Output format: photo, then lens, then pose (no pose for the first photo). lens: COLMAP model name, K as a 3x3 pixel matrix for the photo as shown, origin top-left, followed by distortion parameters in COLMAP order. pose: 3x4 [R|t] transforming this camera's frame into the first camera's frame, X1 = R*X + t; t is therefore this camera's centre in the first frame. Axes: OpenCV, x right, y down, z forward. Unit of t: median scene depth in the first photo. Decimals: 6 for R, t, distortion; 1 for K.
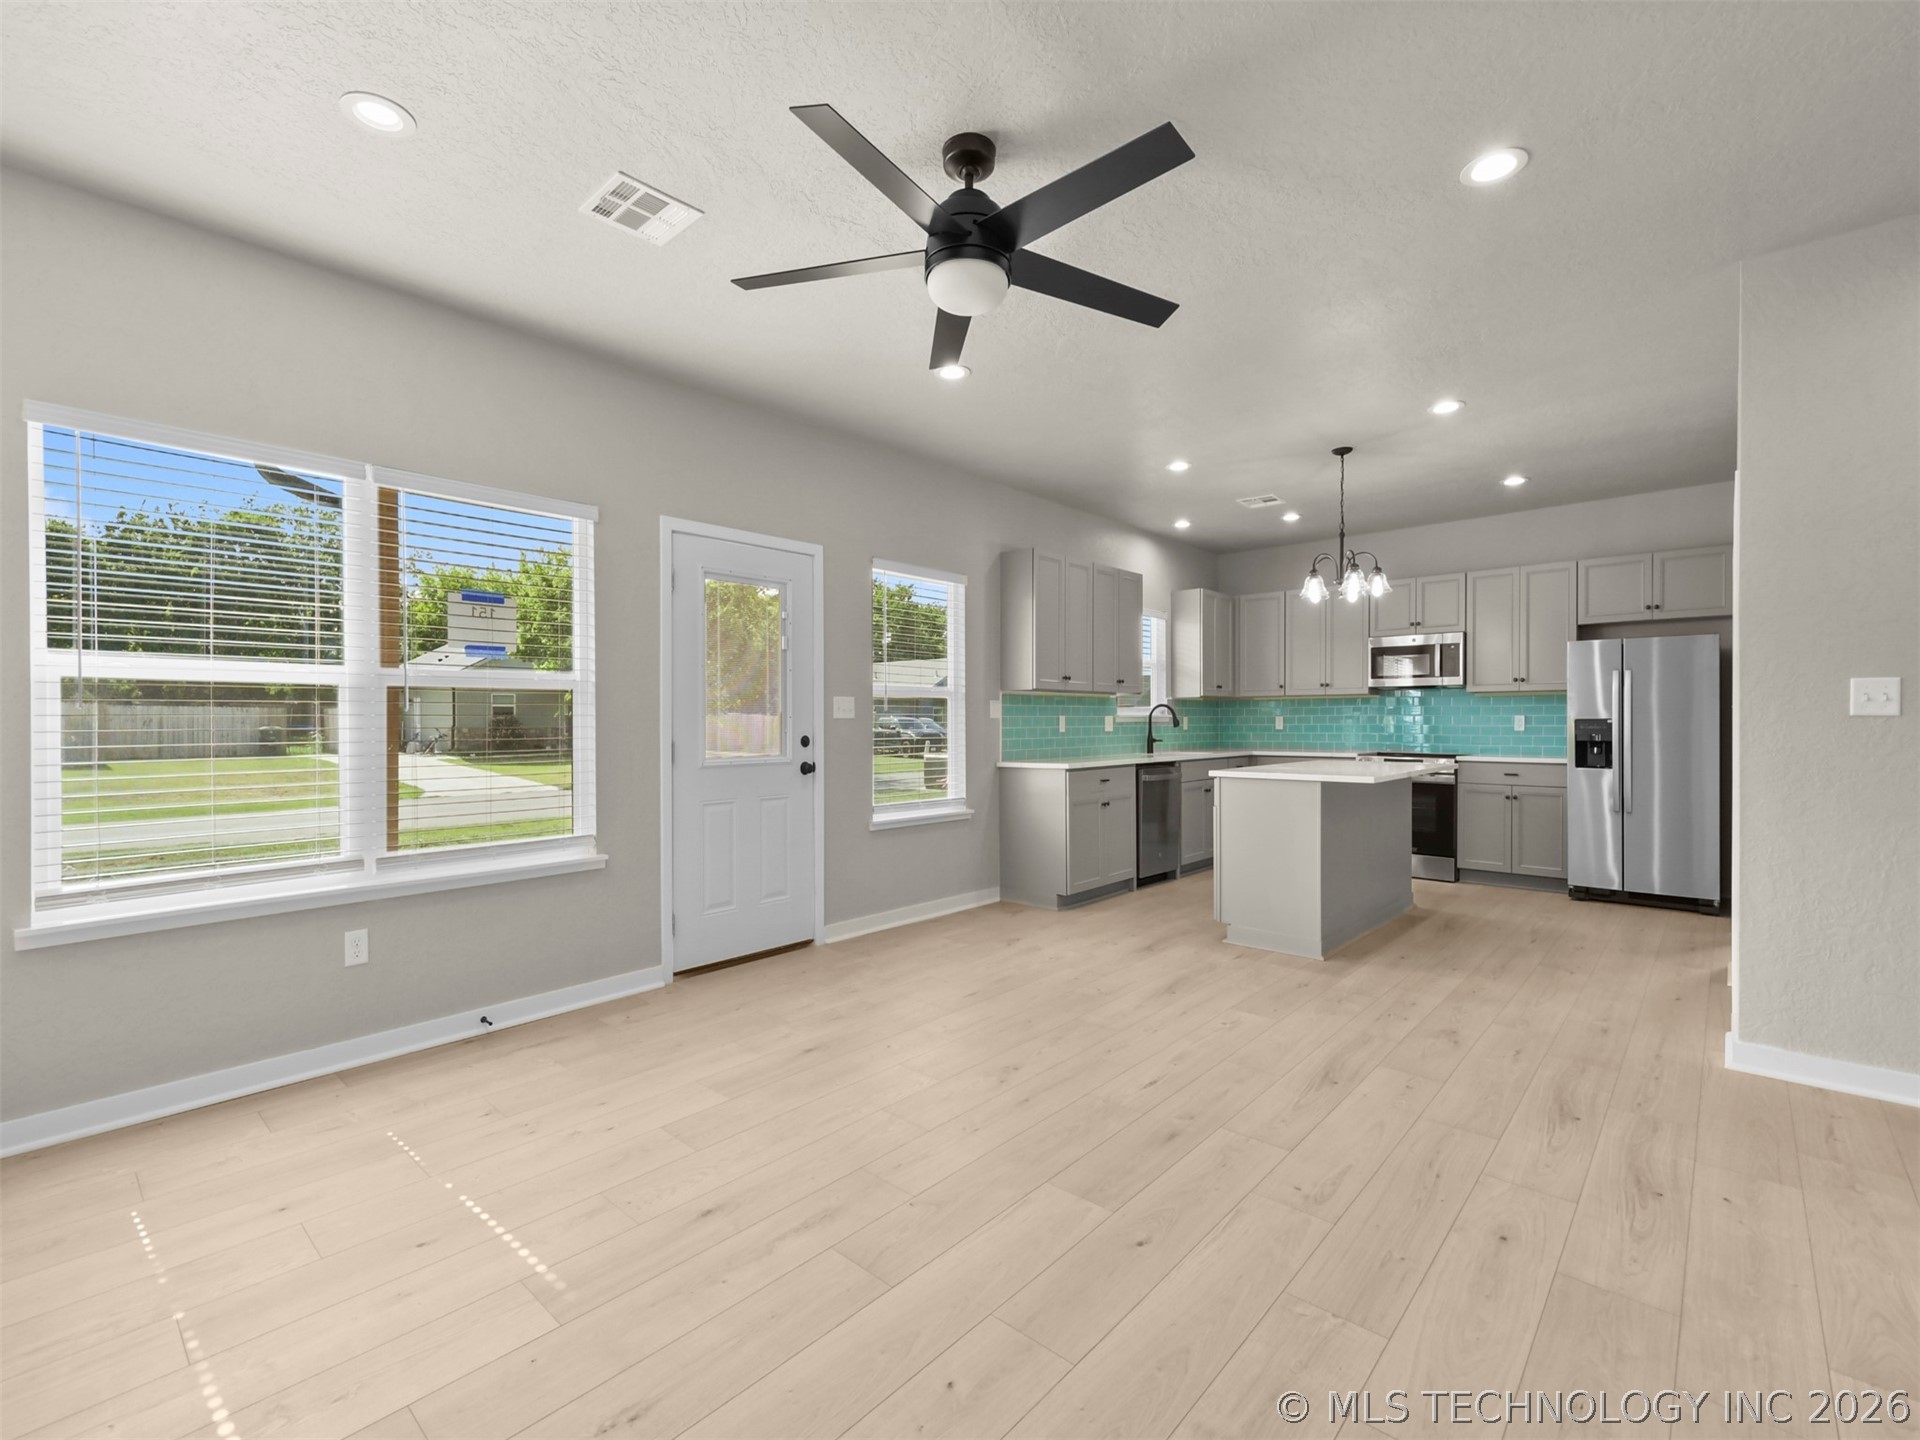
lens RADIAL K [[851.0, 0, 955.8], [0, 851.0, 722.0], [0, 0, 1]] dist [0.015920, -0.000234]
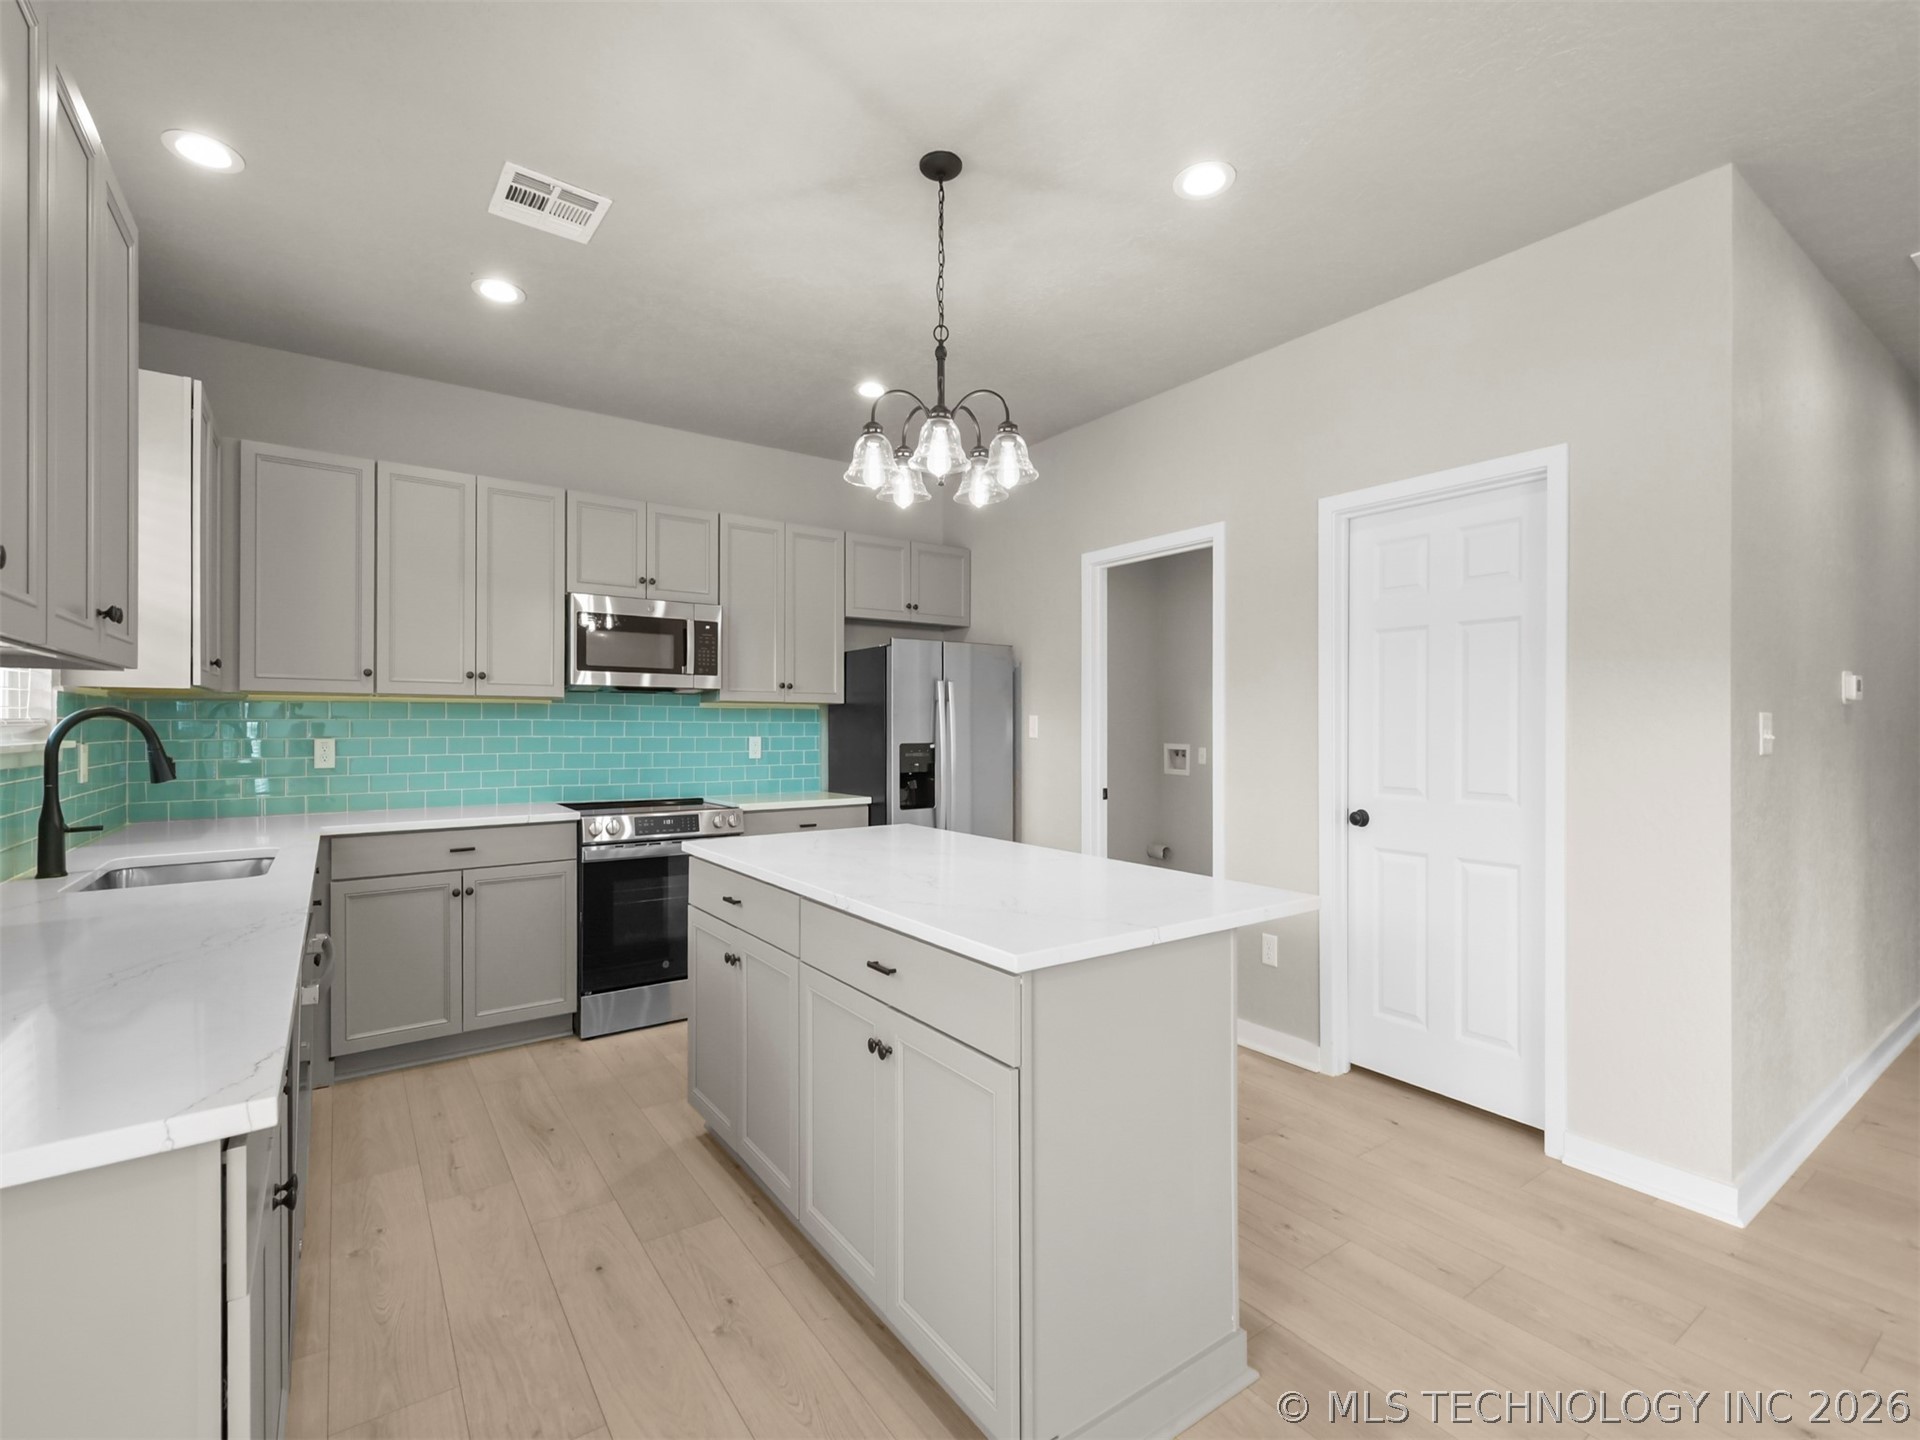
lens RADIAL K [[881.7, 0, 960.1], [0, 881.7, 730.2], [0, 0, 1]] dist [0.016052, -0.000306]
pose [[0.215876, -0.003705, 0.976414, -0.006369], [0.000235, 0.999993, 0.003742, -0.018156], [-0.976421, -0.000578, 0.215875, 0.793623]]
